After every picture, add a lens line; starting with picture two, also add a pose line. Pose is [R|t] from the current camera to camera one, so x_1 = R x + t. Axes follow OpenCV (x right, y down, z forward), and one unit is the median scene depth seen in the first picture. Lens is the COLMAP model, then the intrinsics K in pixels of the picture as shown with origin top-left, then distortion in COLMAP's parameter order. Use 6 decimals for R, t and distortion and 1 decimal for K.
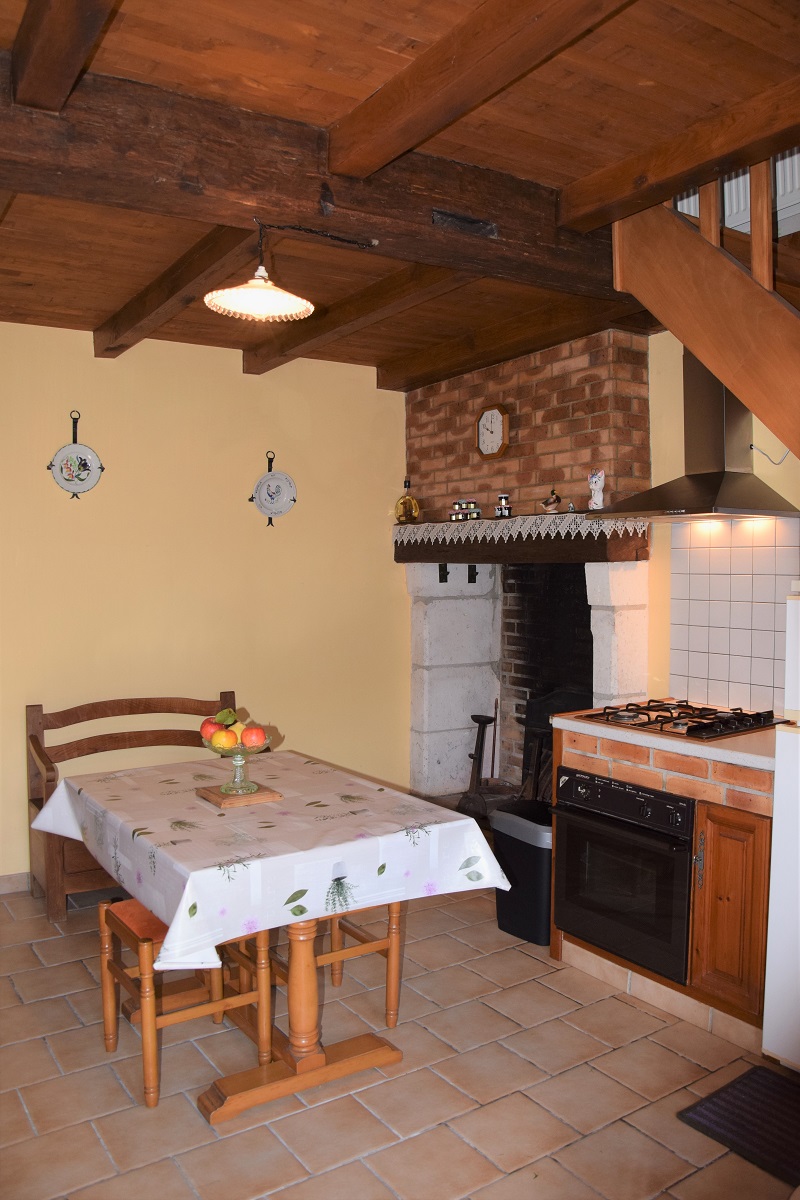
lens RADIAL K [[1016.7, 0, 397.7], [0, 1016.7, 597.0], [0, 0, 1]] dist [-0.126358, 0.011235]
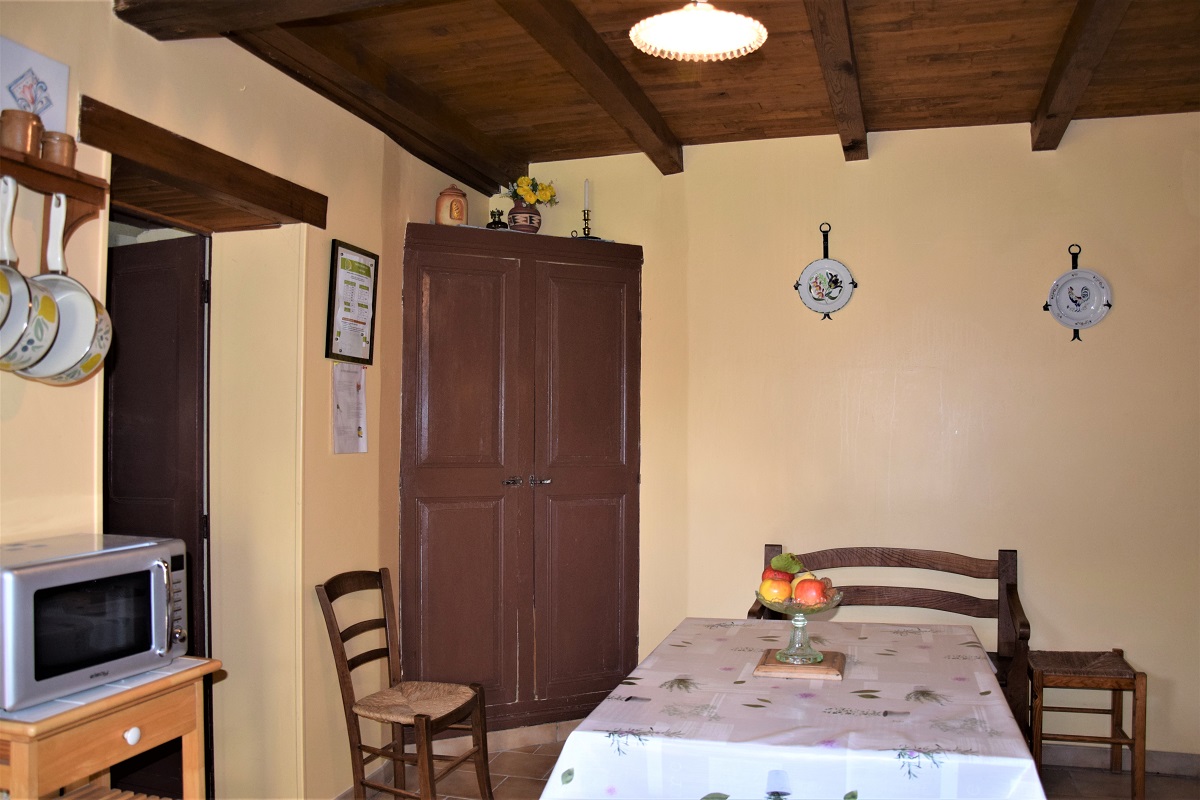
lens RADIAL K [[1016.7, 0, 598.9], [0, 1016.7, 408.4], [0, 0, 1]] dist [-0.126358, 0.011235]
pose [[0.622909, -0.014689, -0.782156, 0.374821], [-0.026570, 0.998850, -0.039919, 0.034016], [0.781843, 0.045648, 0.621802, 0.400819]]
